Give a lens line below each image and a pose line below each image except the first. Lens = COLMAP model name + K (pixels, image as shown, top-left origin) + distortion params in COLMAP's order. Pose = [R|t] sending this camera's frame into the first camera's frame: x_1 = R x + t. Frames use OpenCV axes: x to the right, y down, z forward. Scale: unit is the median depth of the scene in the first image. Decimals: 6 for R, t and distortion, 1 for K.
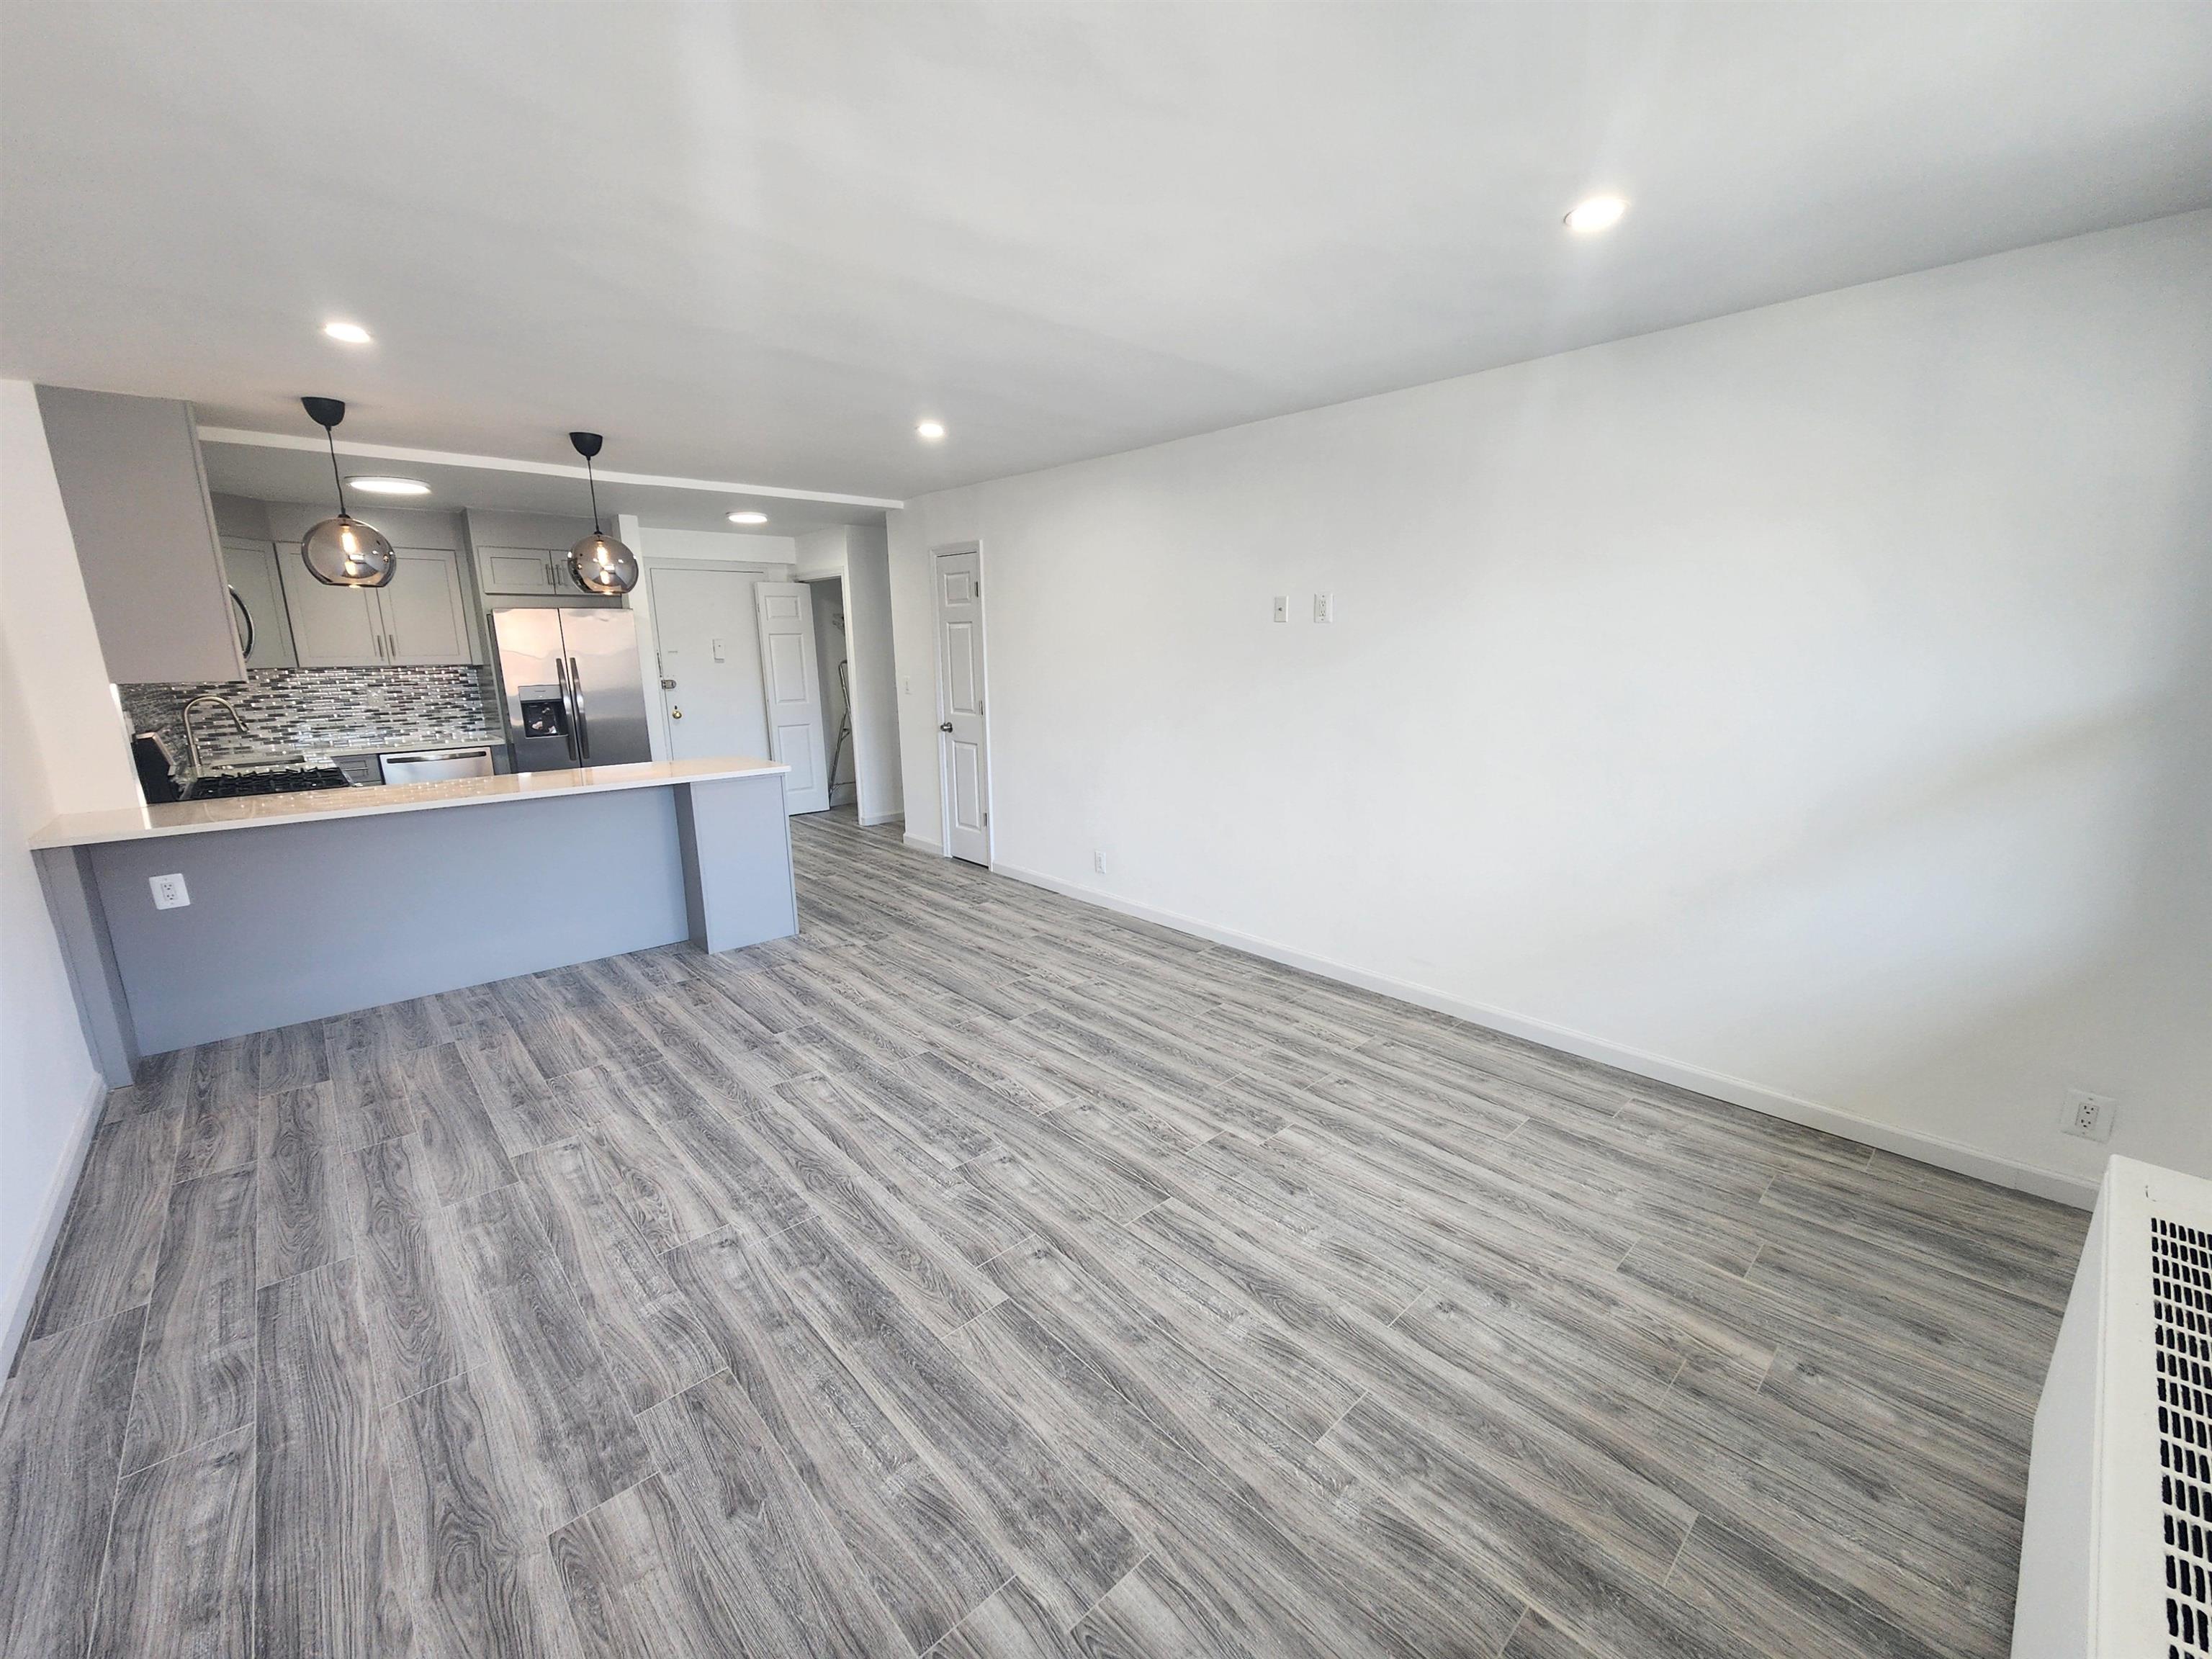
lens RADIAL K [[902.4, 0, 1101.7], [0, 902.4, 850.6], [0, 0, 1]] dist [-0.009536, -0.000587]
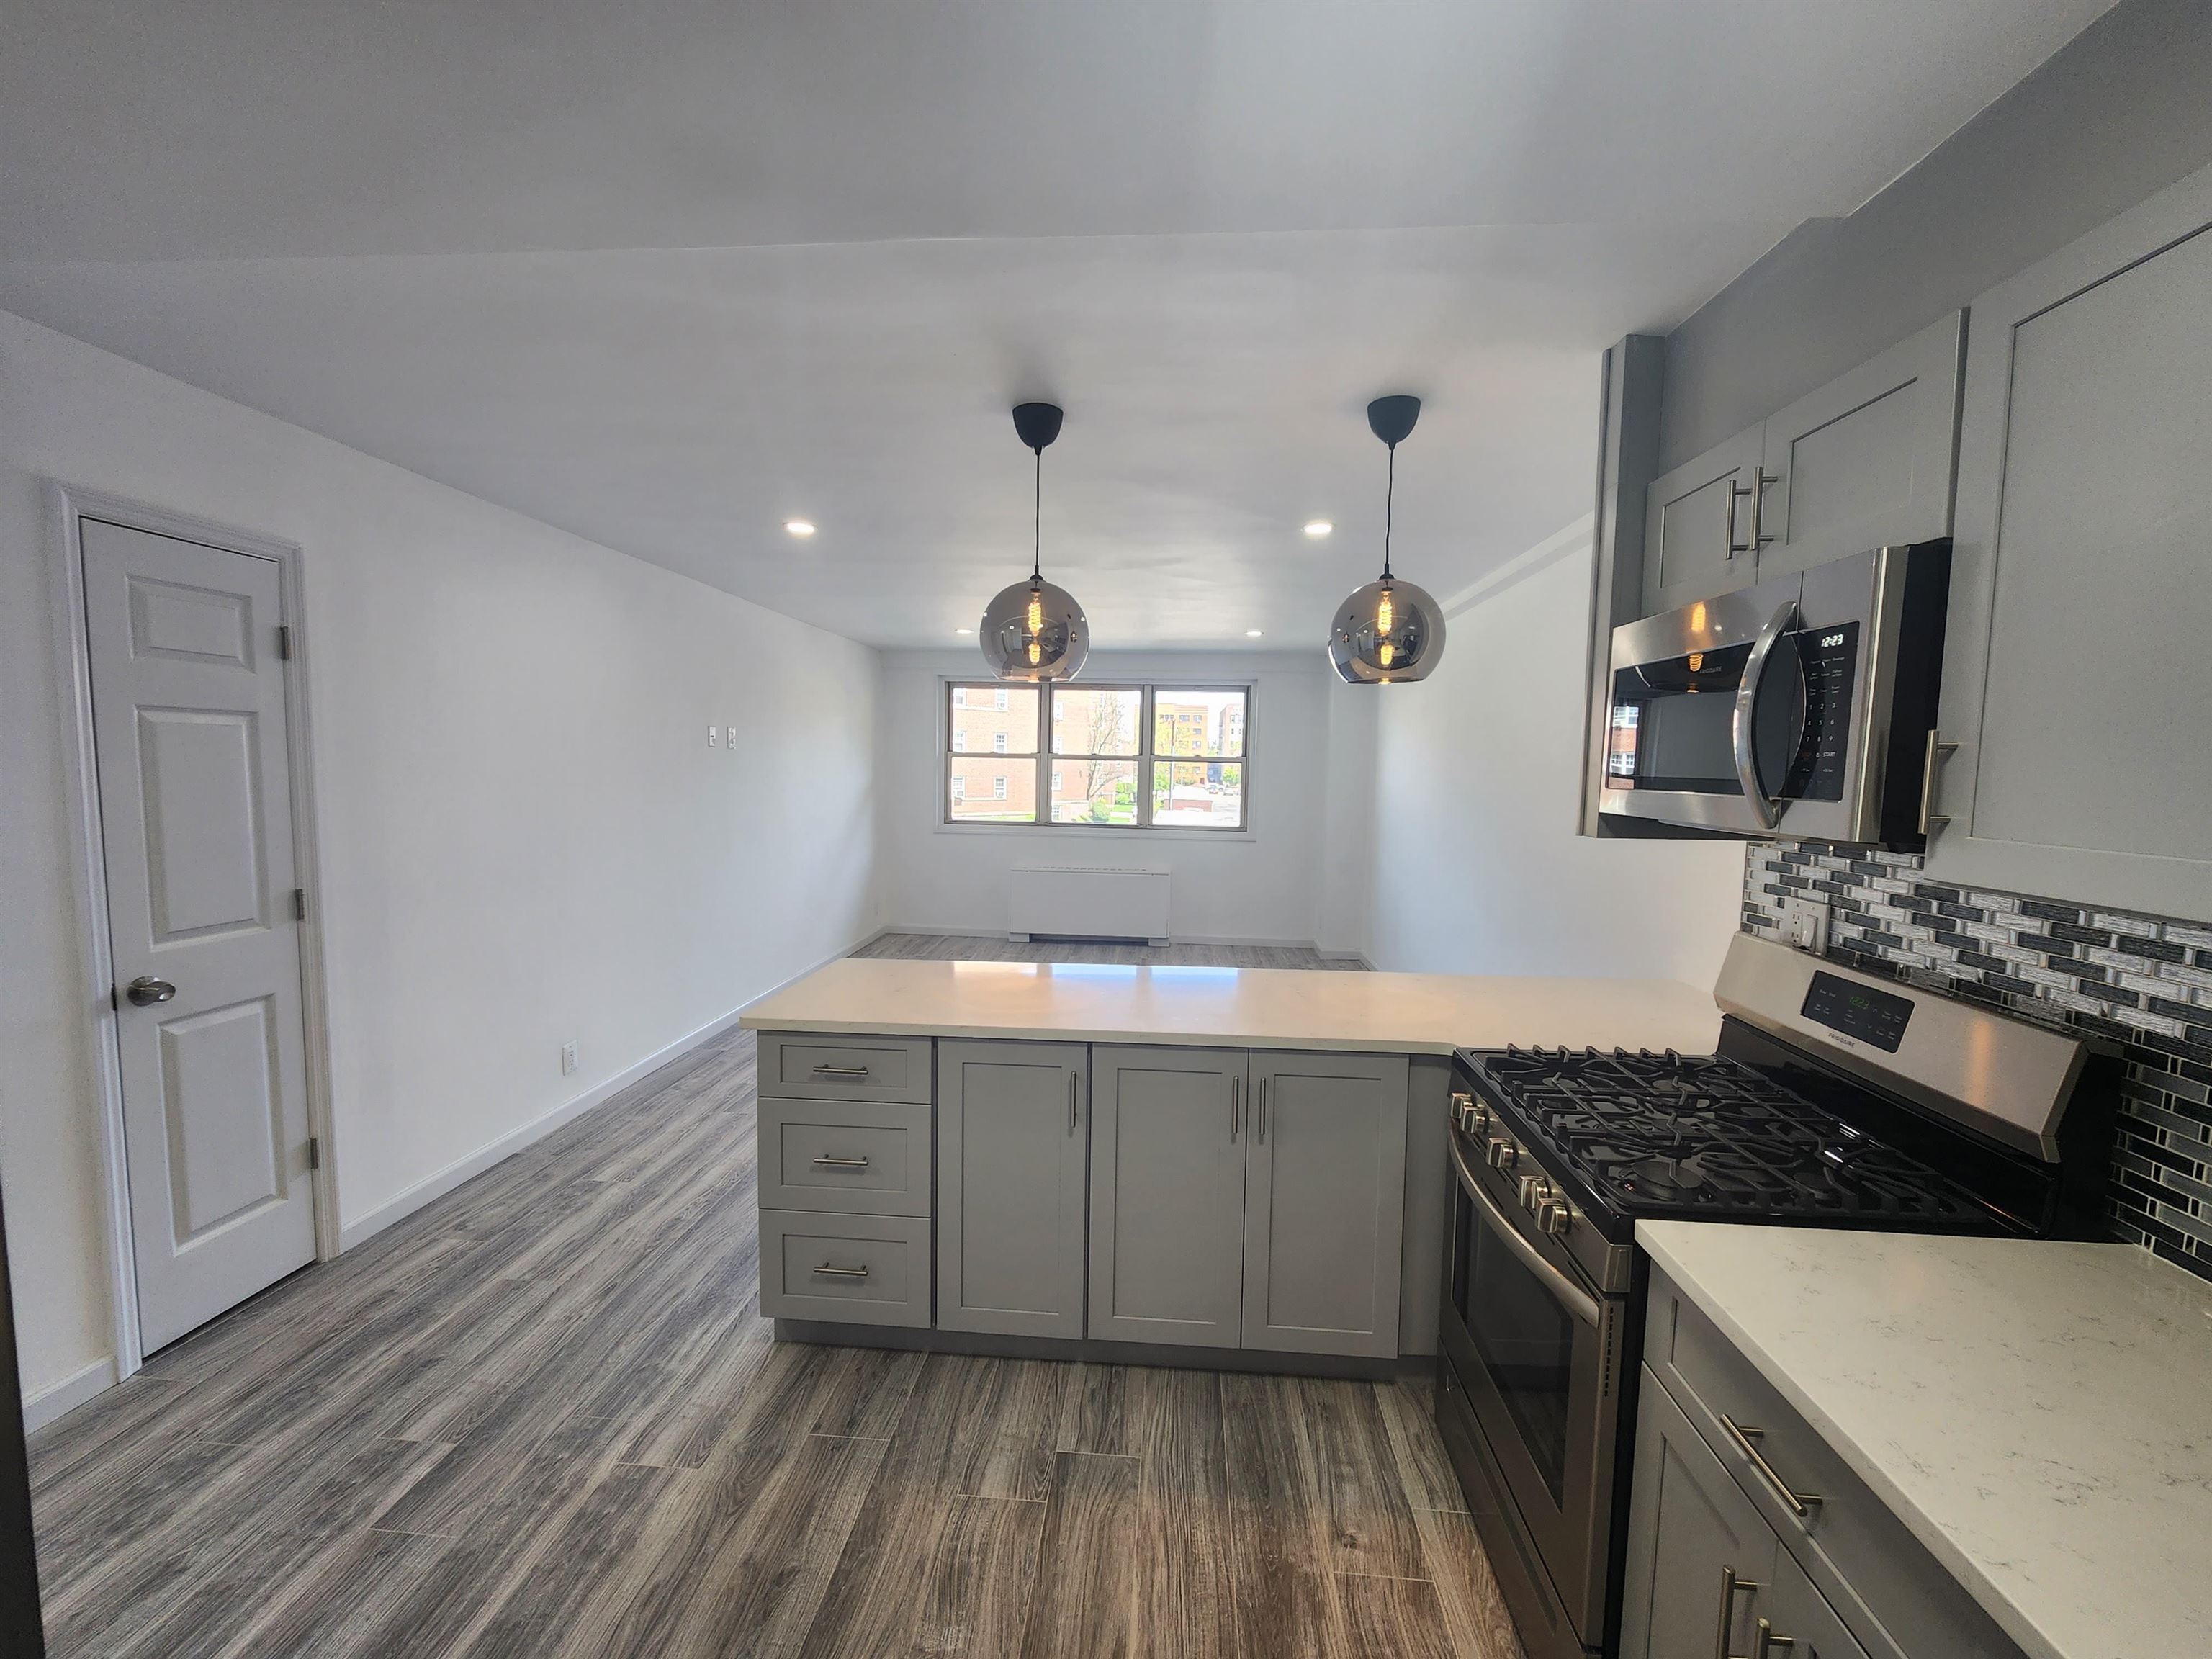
lens RADIAL K [[902.4, 0, 1125.0], [0, 902.4, 840.0], [0, 0, 1]] dist [-0.009536, -0.000587]
pose [[-0.706210, -0.061598, 0.705317, -0.714409], [0.150402, 0.960418, 0.234470, -0.225863], [-0.691843, 0.271666, -0.668993, 0.981693]]
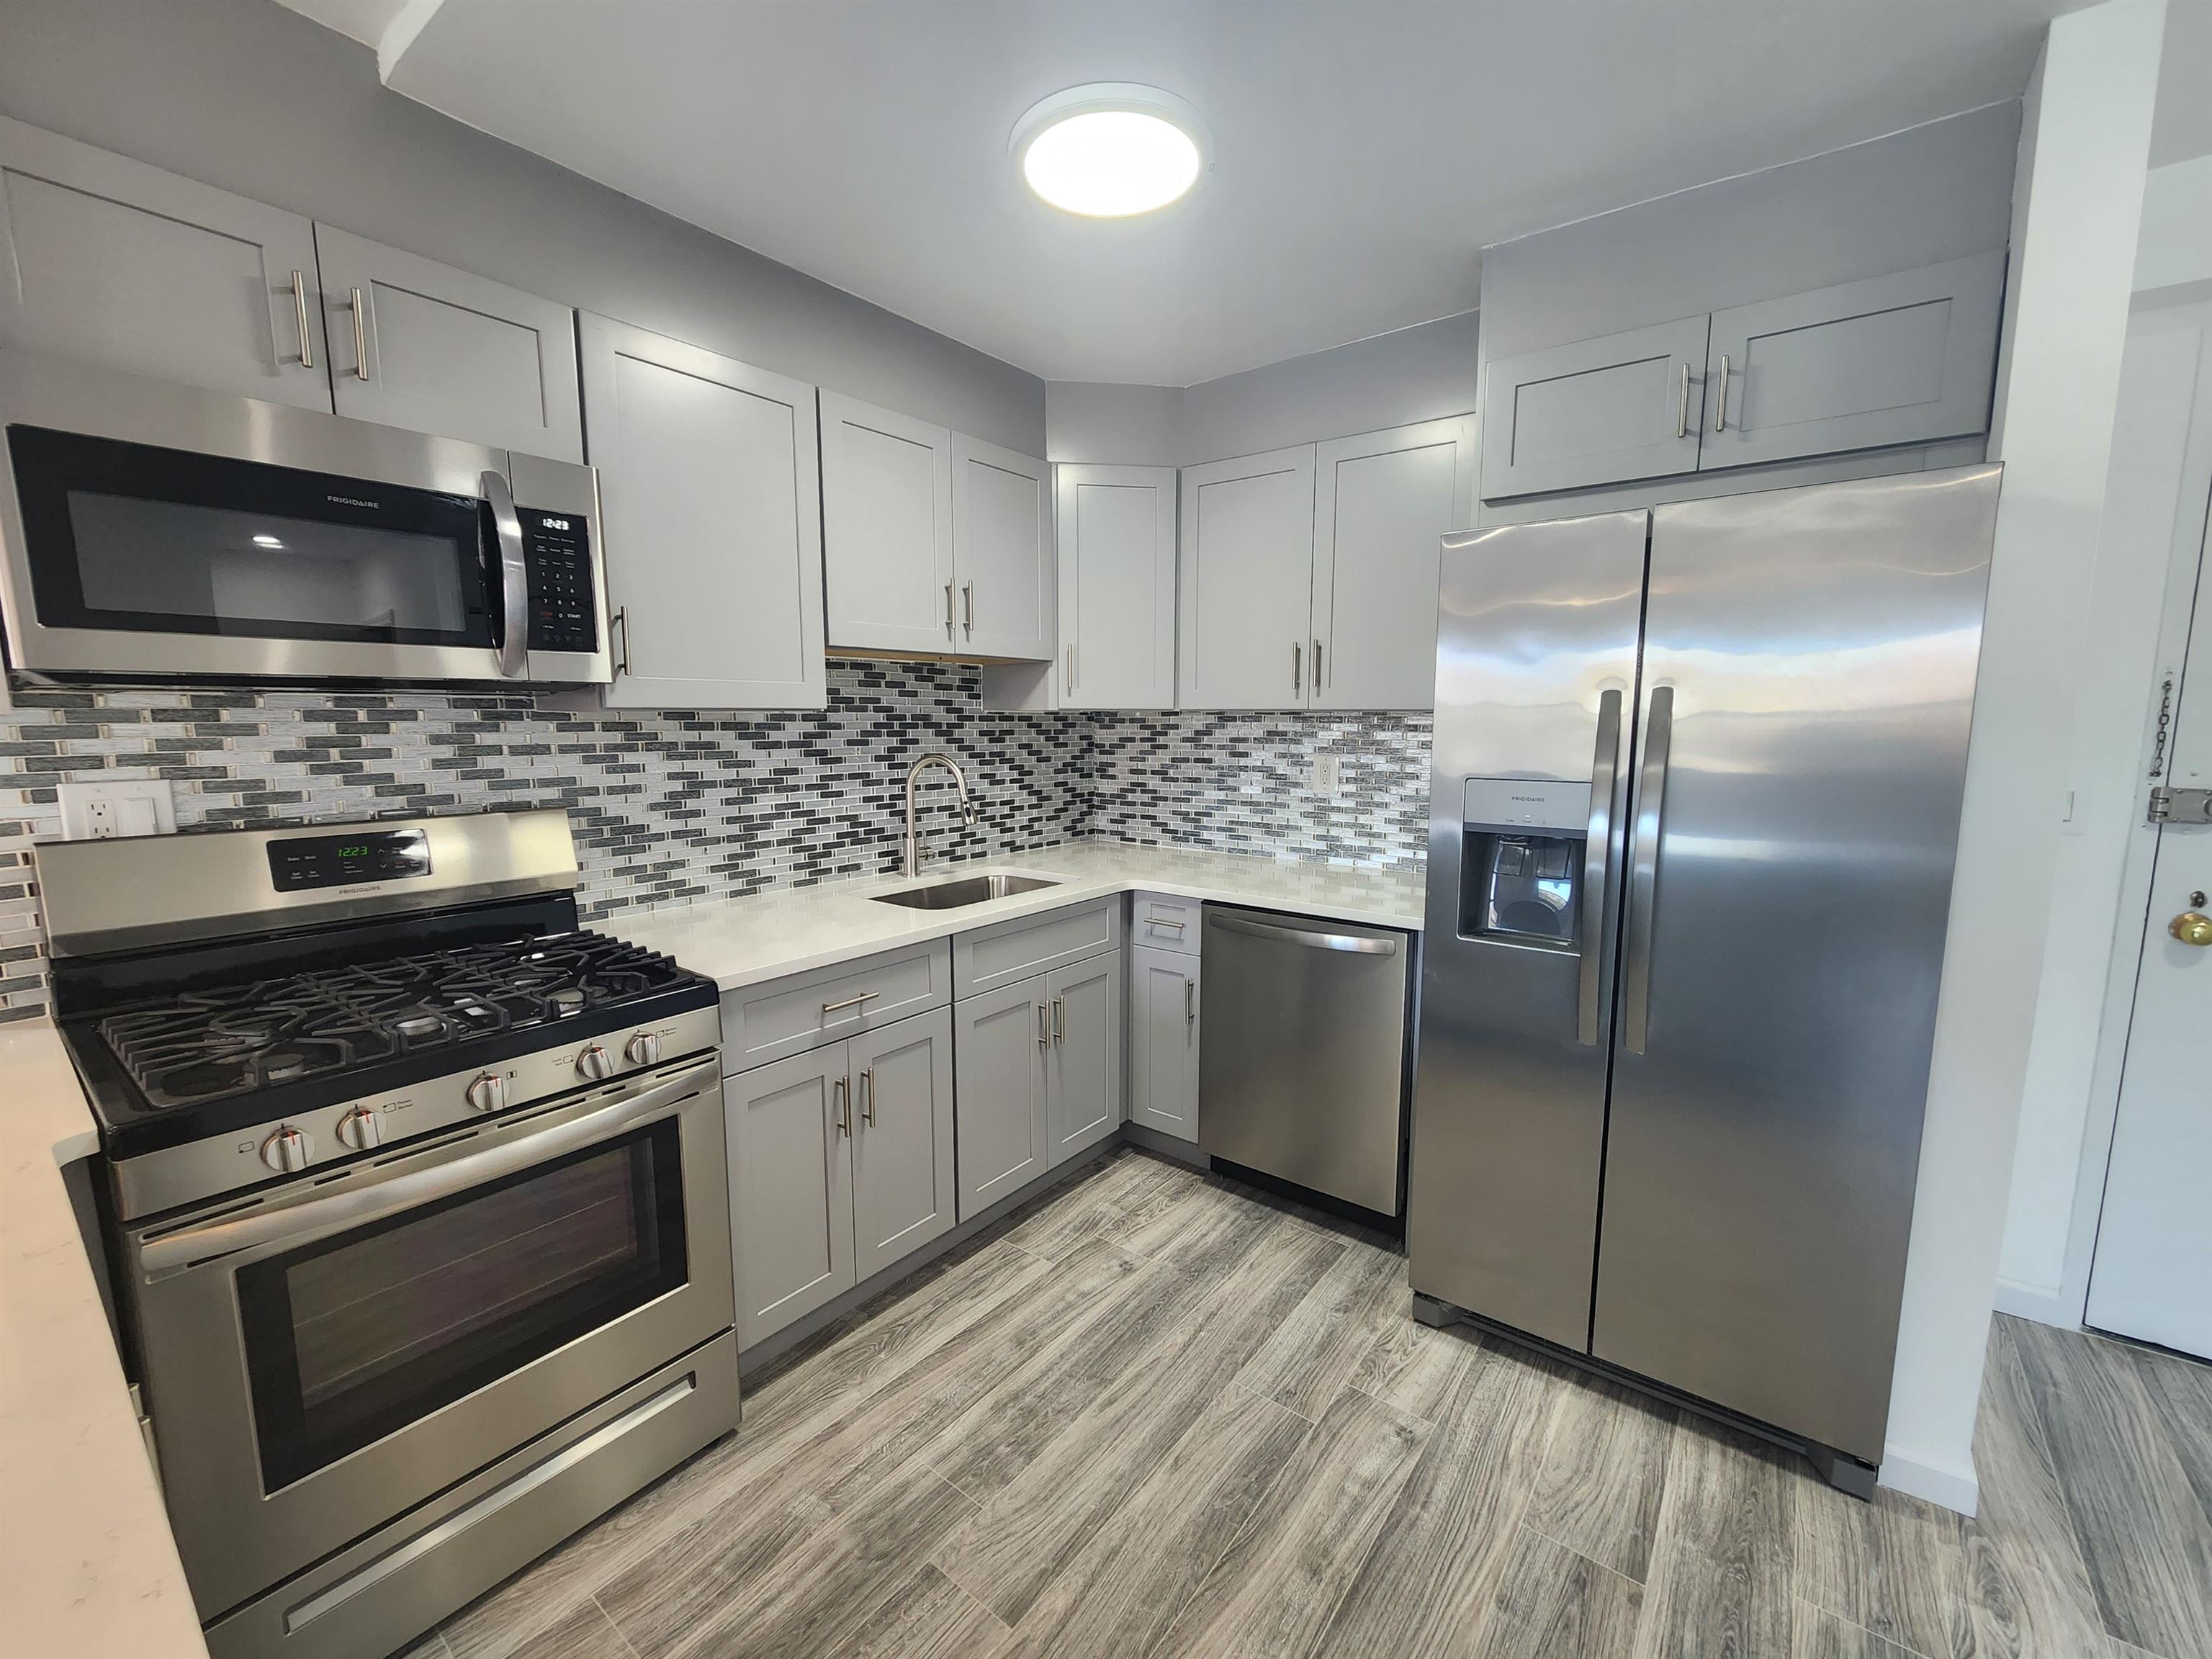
lens RADIAL K [[902.4, 0, 1123.1], [0, 902.4, 834.6], [0, 0, 1]] dist [-0.009536, -0.000587]
pose [[0.202798, 0.139395, -0.969248, -0.372815], [-0.222009, 0.970586, 0.093136, -0.168833], [0.953722, 0.196294, 0.227780, 0.830809]]
